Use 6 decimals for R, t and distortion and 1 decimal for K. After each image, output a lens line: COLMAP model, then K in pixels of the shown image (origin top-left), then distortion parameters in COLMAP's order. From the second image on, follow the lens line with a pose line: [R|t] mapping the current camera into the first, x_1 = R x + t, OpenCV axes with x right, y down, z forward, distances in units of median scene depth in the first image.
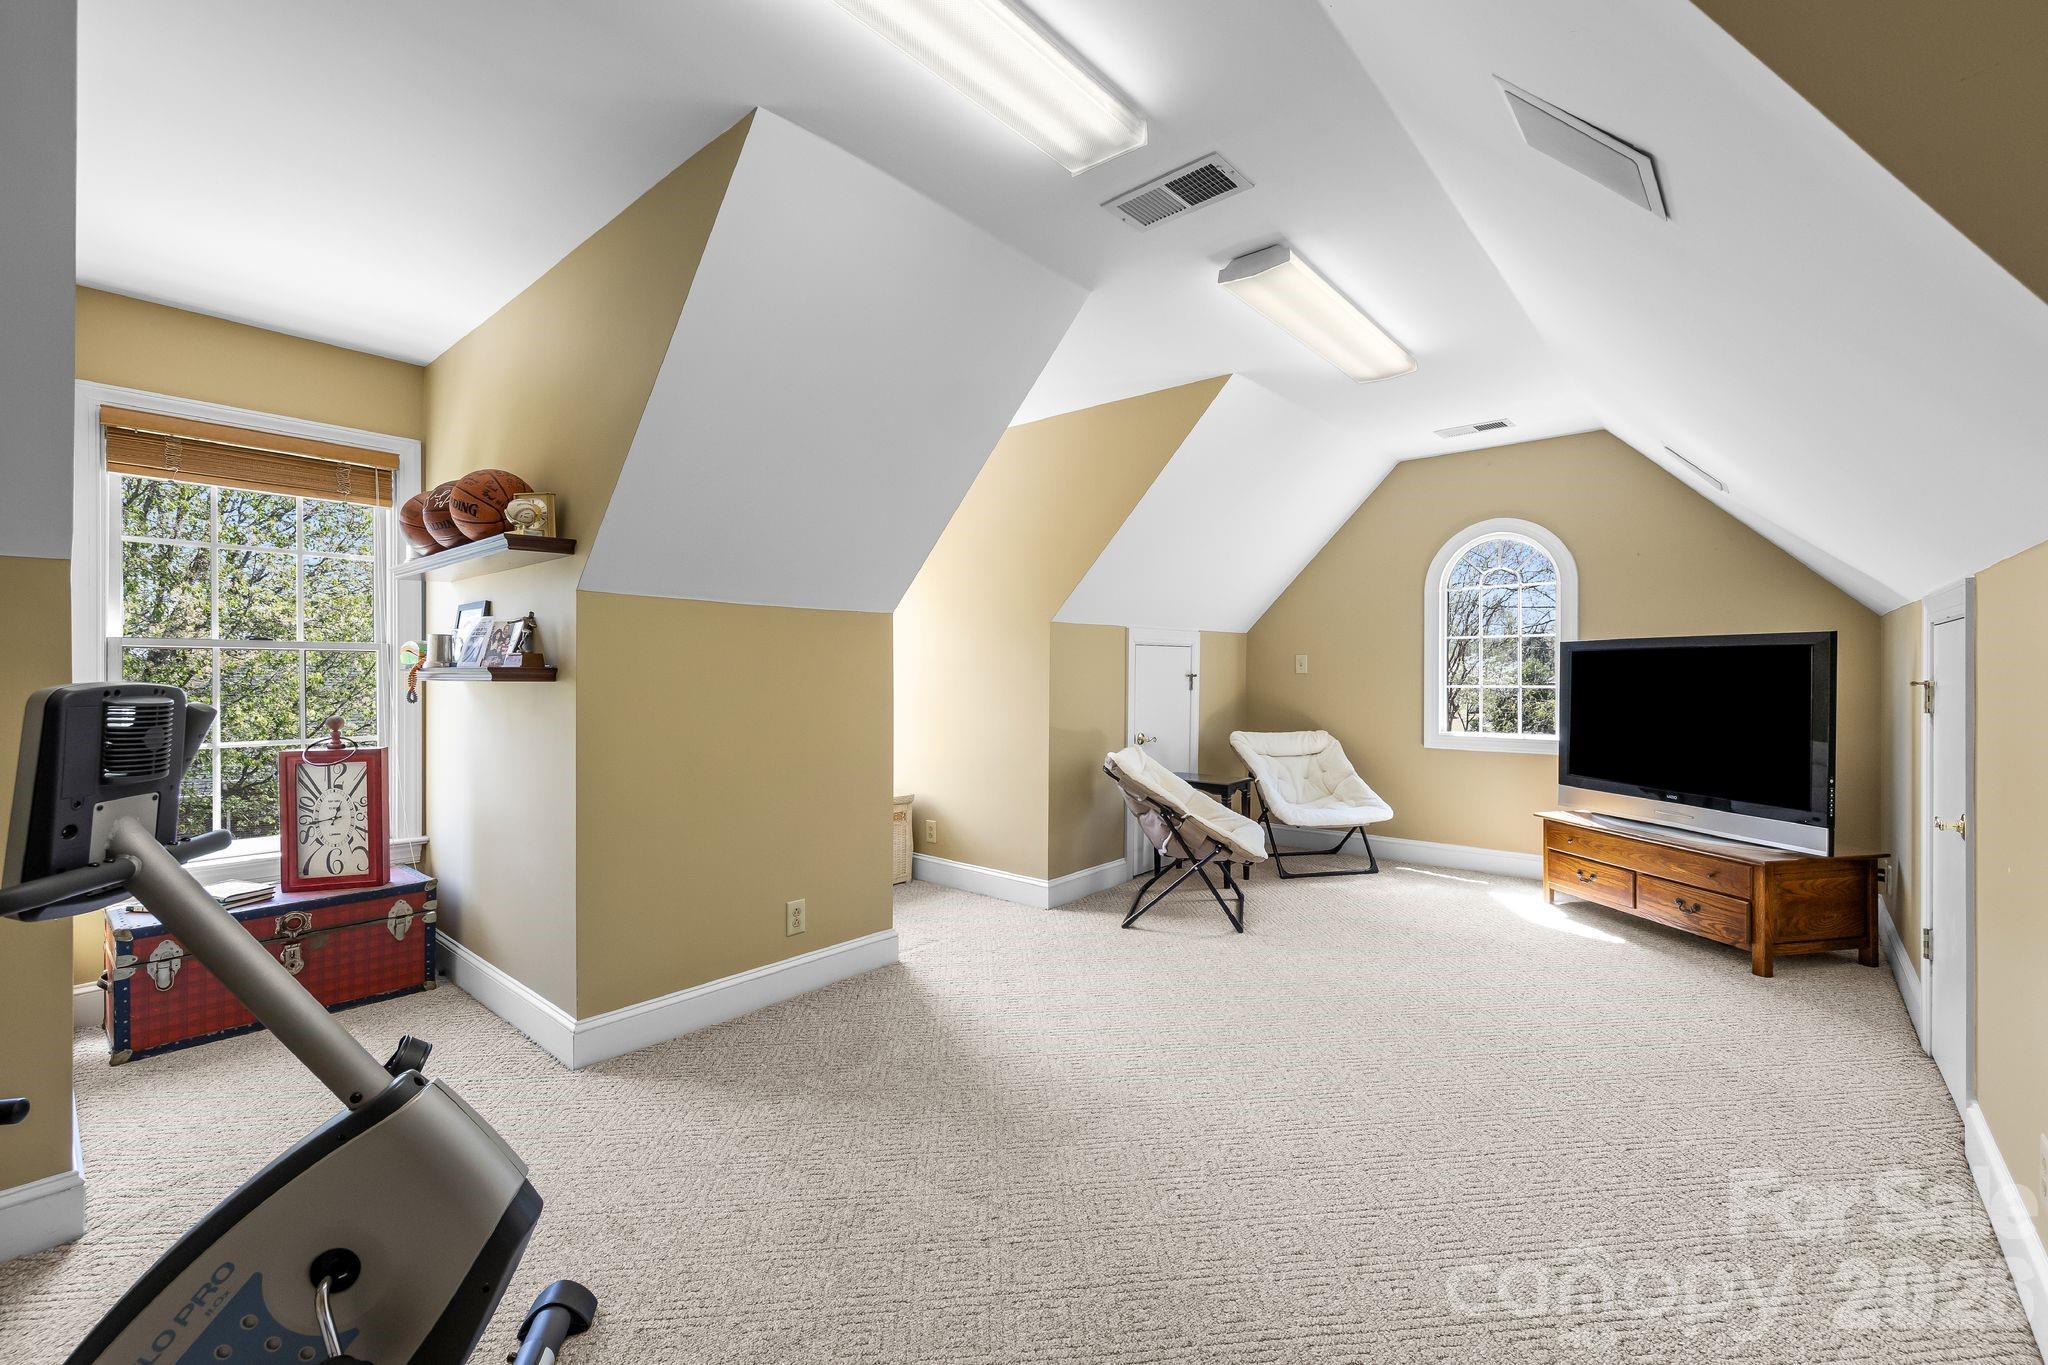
lens RADIAL K [[870.9, 0, 1032.0], [0, 870.9, 674.4], [0, 0, 1]] dist [0.009145, 0.000009]
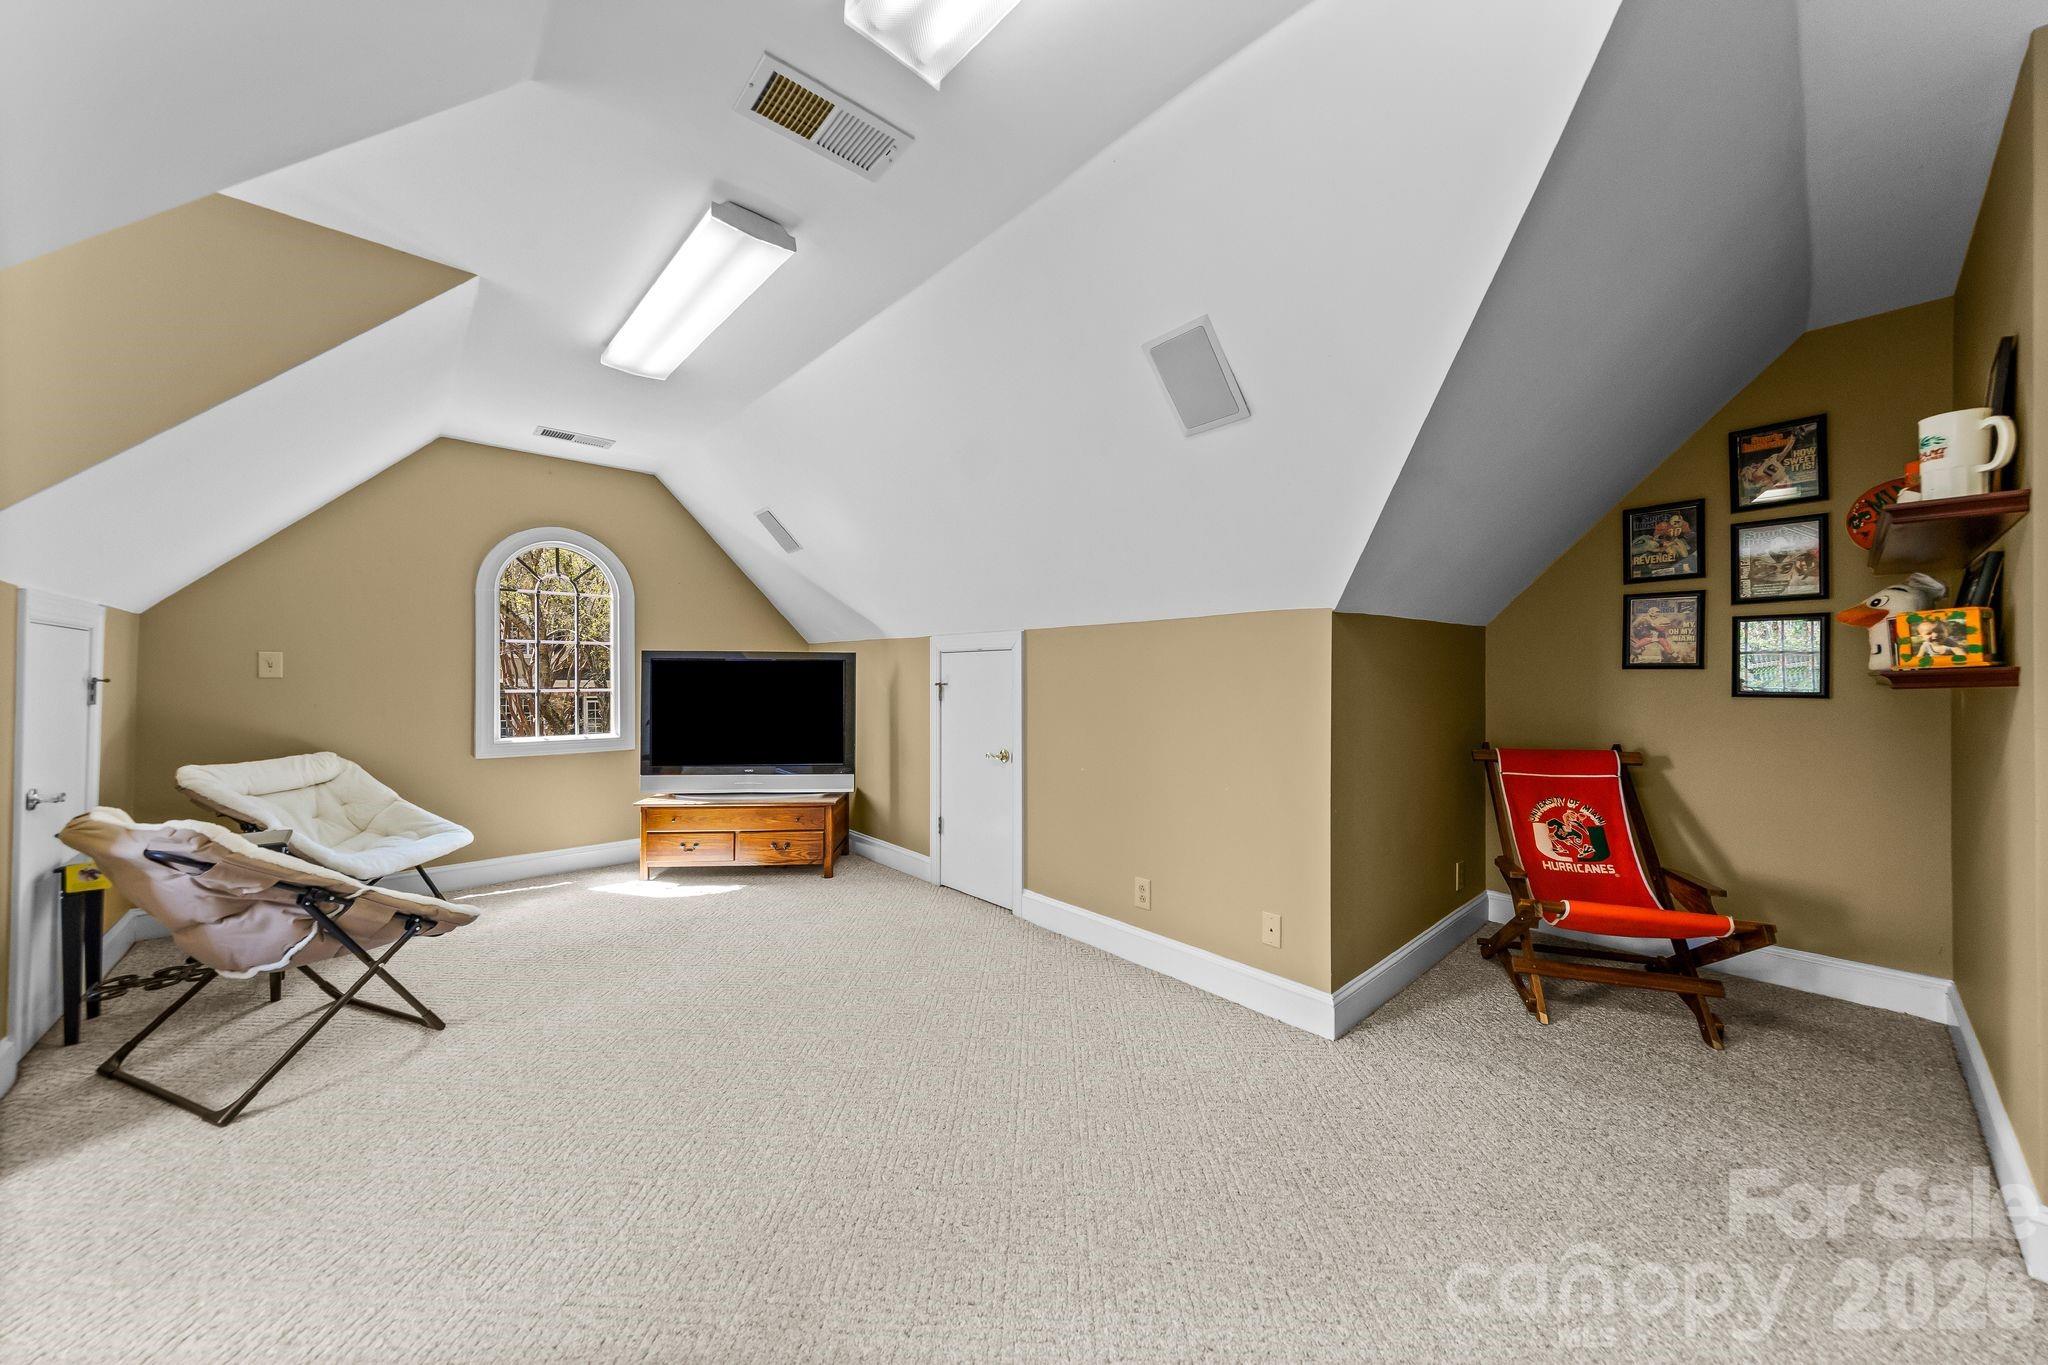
lens RADIAL K [[723.3, 0, 1034.7], [0, 723.3, 678.3], [0, 0, 1]] dist [-0.000394, -0.000320]
pose [[0.100273, 0.000133, 0.994960, -0.287196], [-0.000417, 1.000000, -0.000092, -0.000536], [-0.994960, -0.000406, 0.100273, 0.397734]]
